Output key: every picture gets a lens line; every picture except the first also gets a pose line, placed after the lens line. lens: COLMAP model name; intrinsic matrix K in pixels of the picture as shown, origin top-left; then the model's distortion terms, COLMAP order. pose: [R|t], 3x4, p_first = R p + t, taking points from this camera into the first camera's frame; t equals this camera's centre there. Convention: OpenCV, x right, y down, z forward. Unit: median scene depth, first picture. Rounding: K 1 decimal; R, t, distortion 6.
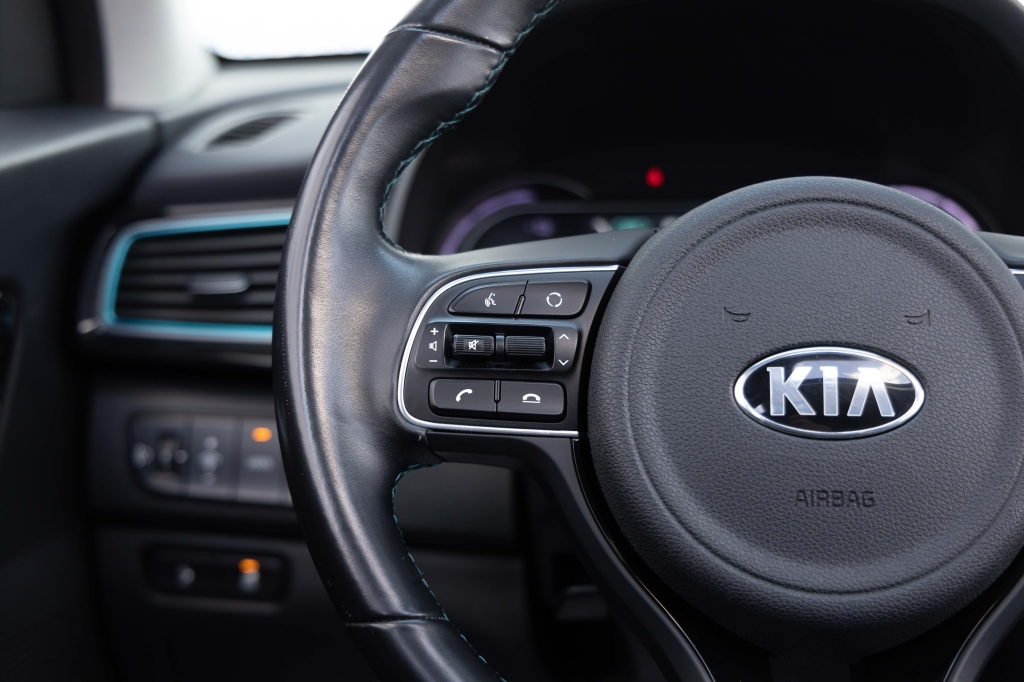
lens RADIAL K [[1433.4, 0, 512.0], [0, 1433.4, 341.0], [0, 0, 1]] dist [0.001210, -0.007794]
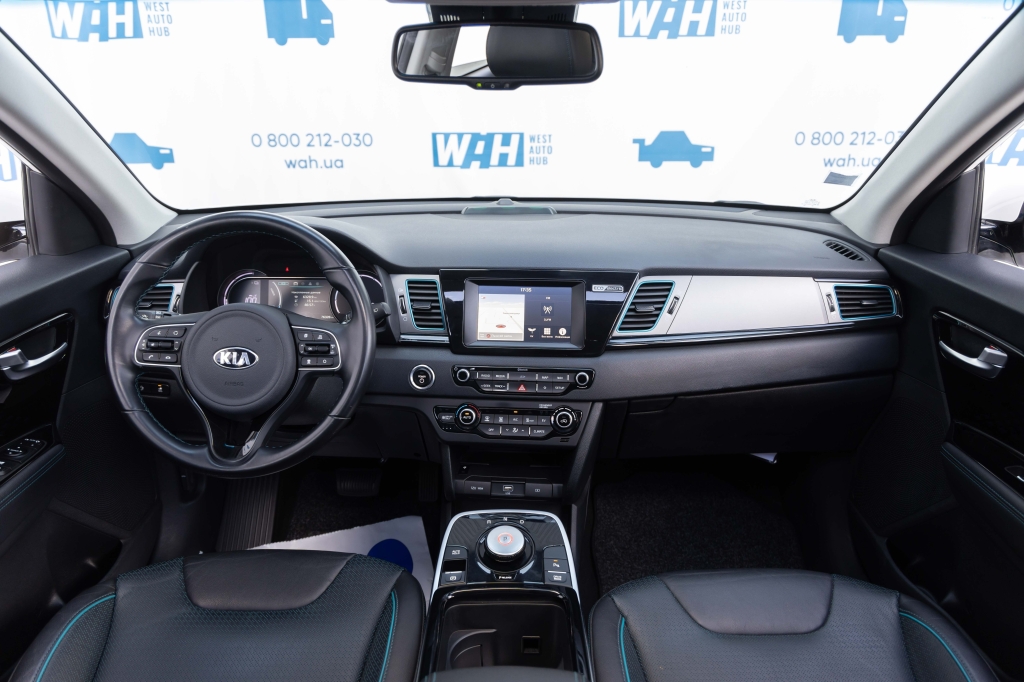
lens RADIAL K [[673.0, 0, 512.0], [0, 673.0, 341.0], [0, 0, 1]] dist [-0.006117, 0.000357]
pose [[0.999411, 0.010154, 0.032784, 0.933891], [-0.014825, 0.989240, 0.145548, -0.301880], [-0.030954, -0.145948, 0.988808, -0.927660]]
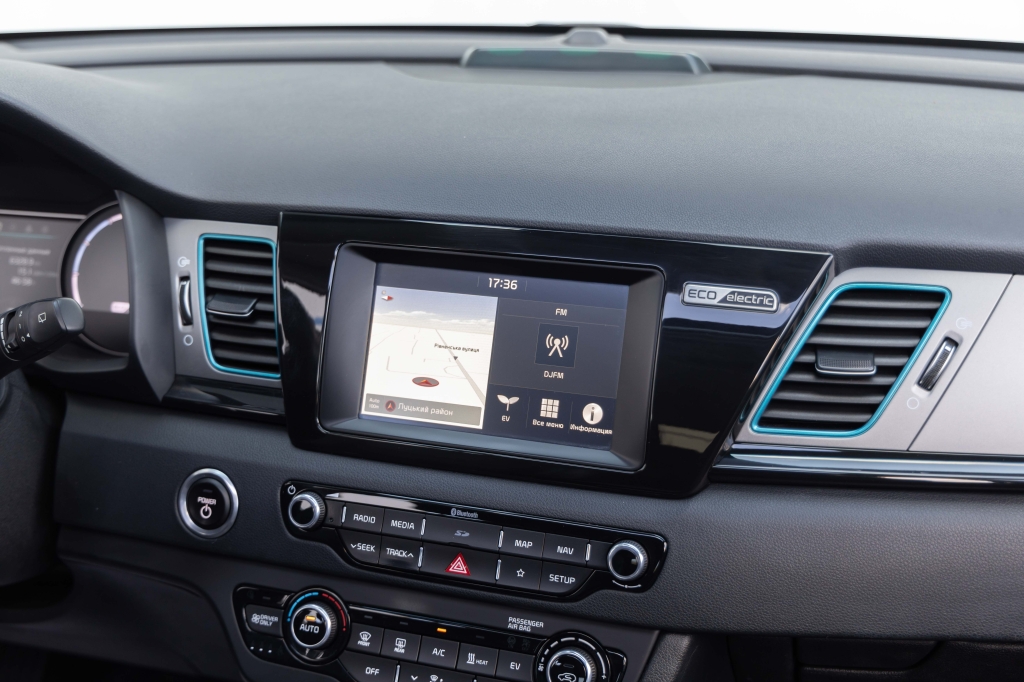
lens RADIAL K [[1433.4, 0, 512.0], [0, 1433.4, 341.0], [0, 0, 1]] dist [0.001210, -0.007794]
pose [[0.969676, 0.088934, -0.227638, 1.467819], [-0.054958, 0.986933, 0.151472, -0.332963], [0.238134, -0.134369, 0.961893, -0.266628]]
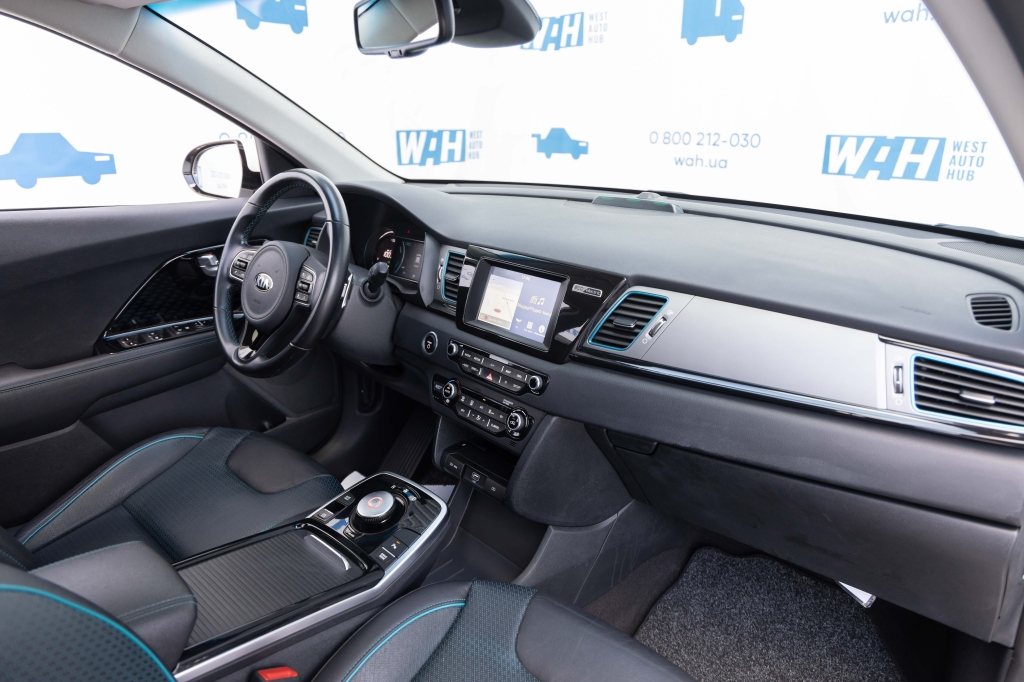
lens RADIAL K [[683.2, 0, 507.2], [0, 683.2, 340.0], [0, 0, 1]] dist [-0.024388, 0.000252]
pose [[0.737721, 0.234165, -0.633194, 2.459889], [-0.144938, 0.970984, 0.190220, -0.355000], [0.659364, -0.048555, 0.750254, -0.305817]]
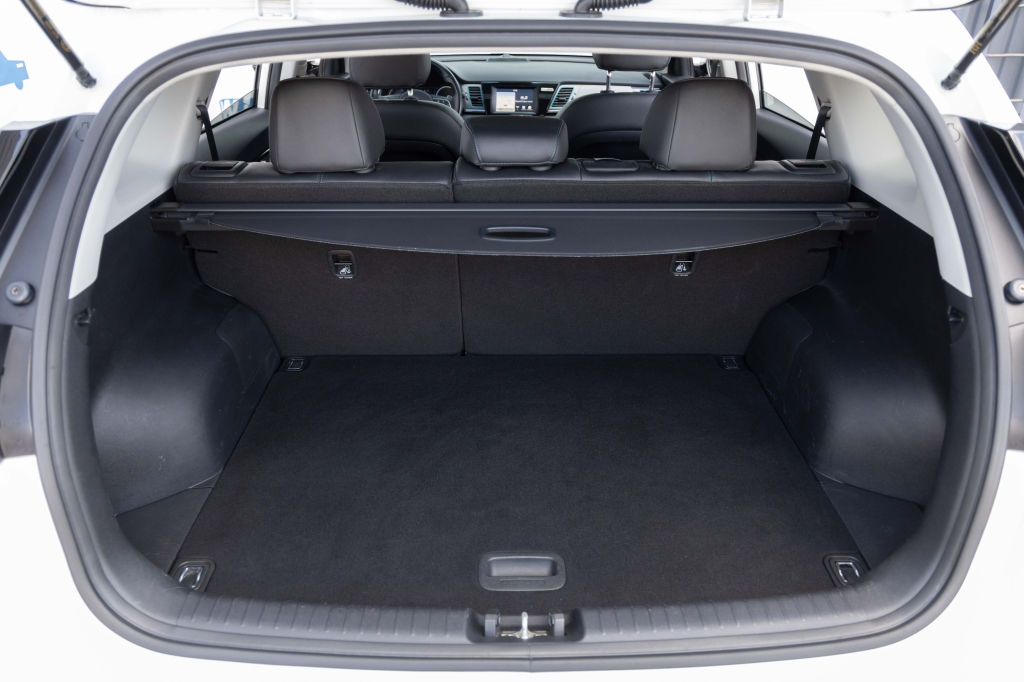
lens RADIAL K [[673.0, 0, 512.0], [0, 673.0, 341.0], [0, 0, 1]] dist [-0.006117, 0.000357]
pose [[0.998862, 0.000742, 0.047688, 0.745894], [-0.015893, 0.947916, 0.318124, 0.069270], [-0.044968, -0.318520, 0.946849, -4.907337]]
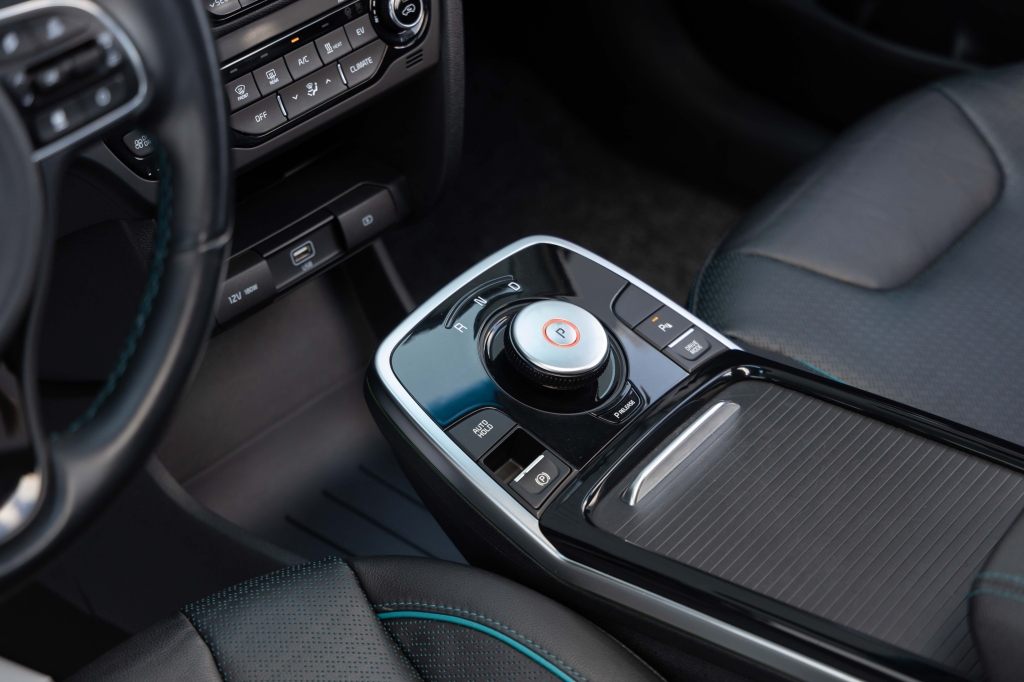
lens RADIAL K [[2063.7, 0, 512.0], [0, 2063.7, 341.0], [0, 0, 1]] dist [0.009941, 0.057616]
pose [[0.599237, -0.475909, 0.643759, -0.572637], [0.125515, 0.850029, 0.511563, -0.644542], [-0.790671, -0.225747, 0.569103, -0.359365]]
